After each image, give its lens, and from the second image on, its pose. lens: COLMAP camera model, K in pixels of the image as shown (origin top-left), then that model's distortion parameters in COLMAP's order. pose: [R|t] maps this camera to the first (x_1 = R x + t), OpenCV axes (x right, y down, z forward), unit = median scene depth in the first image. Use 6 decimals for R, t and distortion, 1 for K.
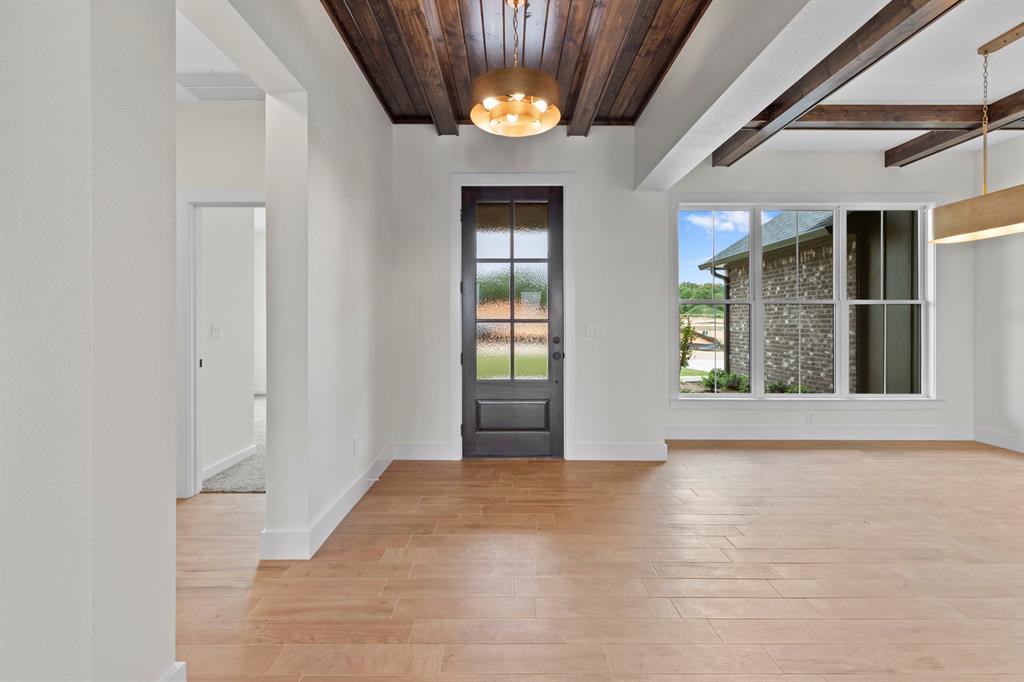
lens RADIAL K [[463.0, 0, 511.7], [0, 463.0, 324.7], [0, 0, 1]] dist [0.002568, 0.000043]
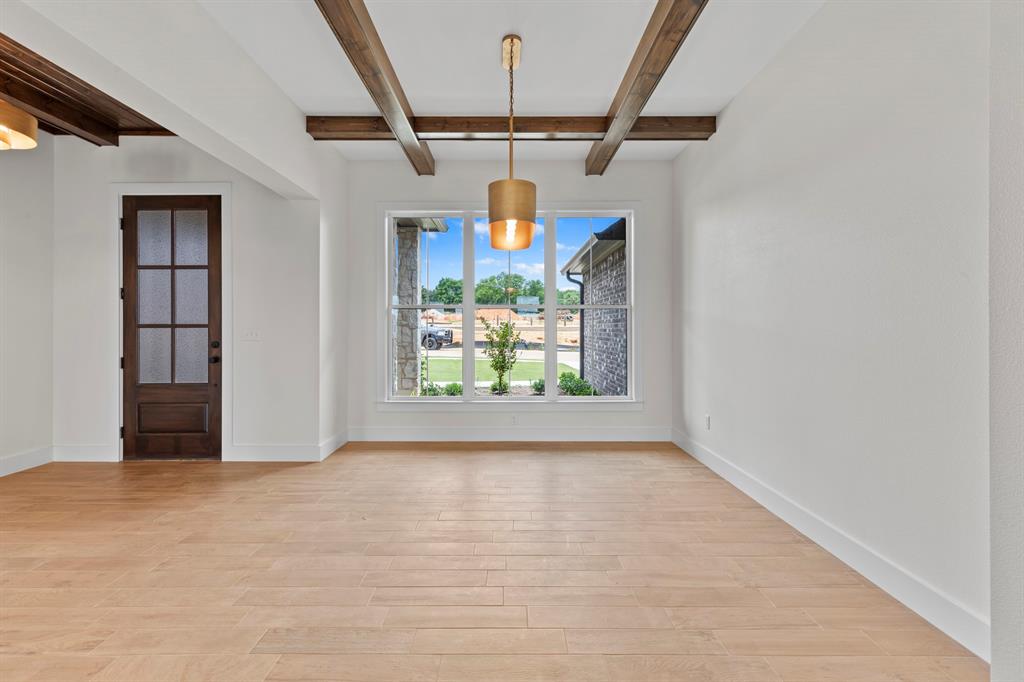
lens RADIAL K [[461.5, 0, 509.3], [0, 461.5, 328.1], [0, 0, 1]] dist [0.003301, -0.000364]
pose [[0.999998, -0.001943, -0.000858, 0.751707], [0.001941, 0.999996, -0.001919, 0.000105], [0.000862, 0.001917, 0.999998, -0.027636]]
